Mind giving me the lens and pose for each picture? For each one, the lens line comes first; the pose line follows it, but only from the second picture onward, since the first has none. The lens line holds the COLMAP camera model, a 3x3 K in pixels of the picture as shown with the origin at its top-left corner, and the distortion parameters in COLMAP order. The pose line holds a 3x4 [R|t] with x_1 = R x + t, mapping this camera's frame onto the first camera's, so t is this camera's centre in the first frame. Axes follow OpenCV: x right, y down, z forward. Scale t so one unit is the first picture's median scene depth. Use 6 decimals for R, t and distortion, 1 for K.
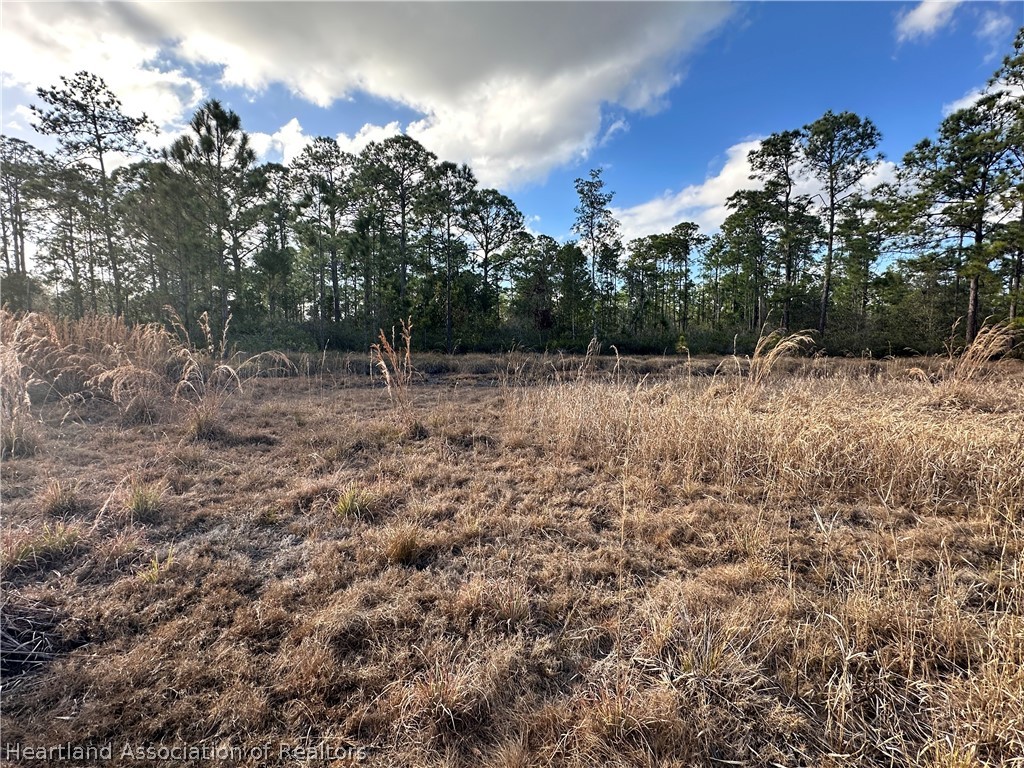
lens RADIAL K [[477.7, 0, 512.0], [0, 477.7, 384.0], [0, 0, 1]] dist [-0.001170, -0.000371]
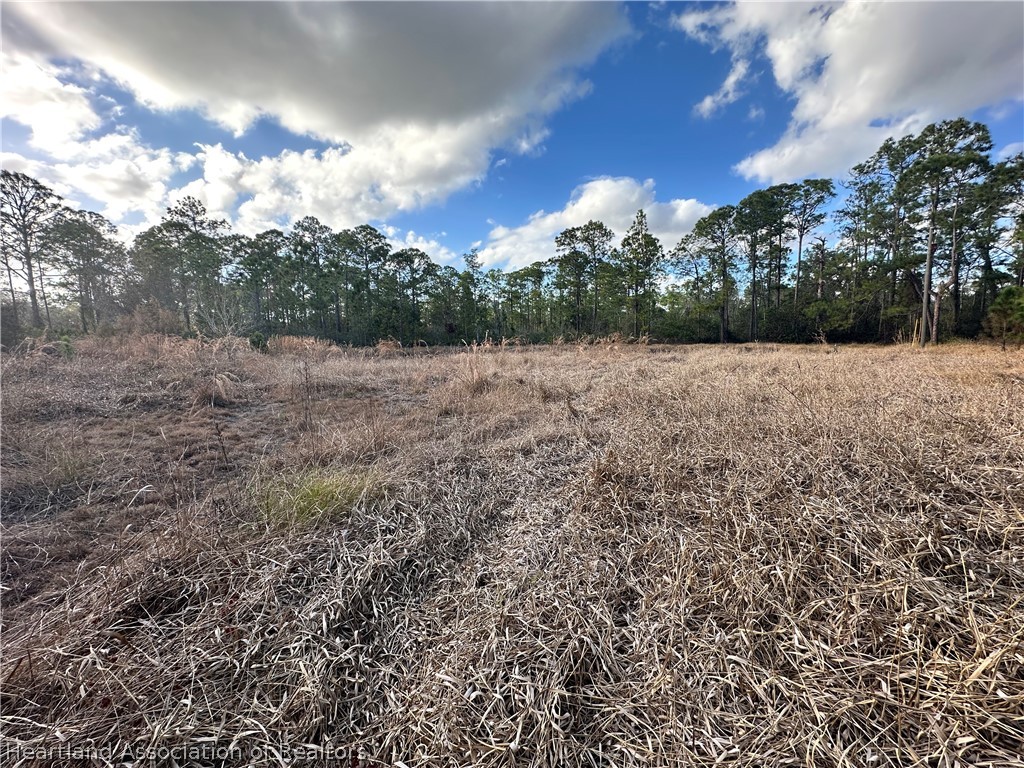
lens RADIAL K [[395.2, 0, 512.0], [0, 395.2, 384.0], [0, 0, 1]] dist [-0.006439, 0.000861]
pose [[0.976465, -0.044589, 0.211015, -0.013911], [0.038249, 0.998689, 0.034032, 0.017839], [-0.212256, -0.025160, 0.976890, -0.239009]]
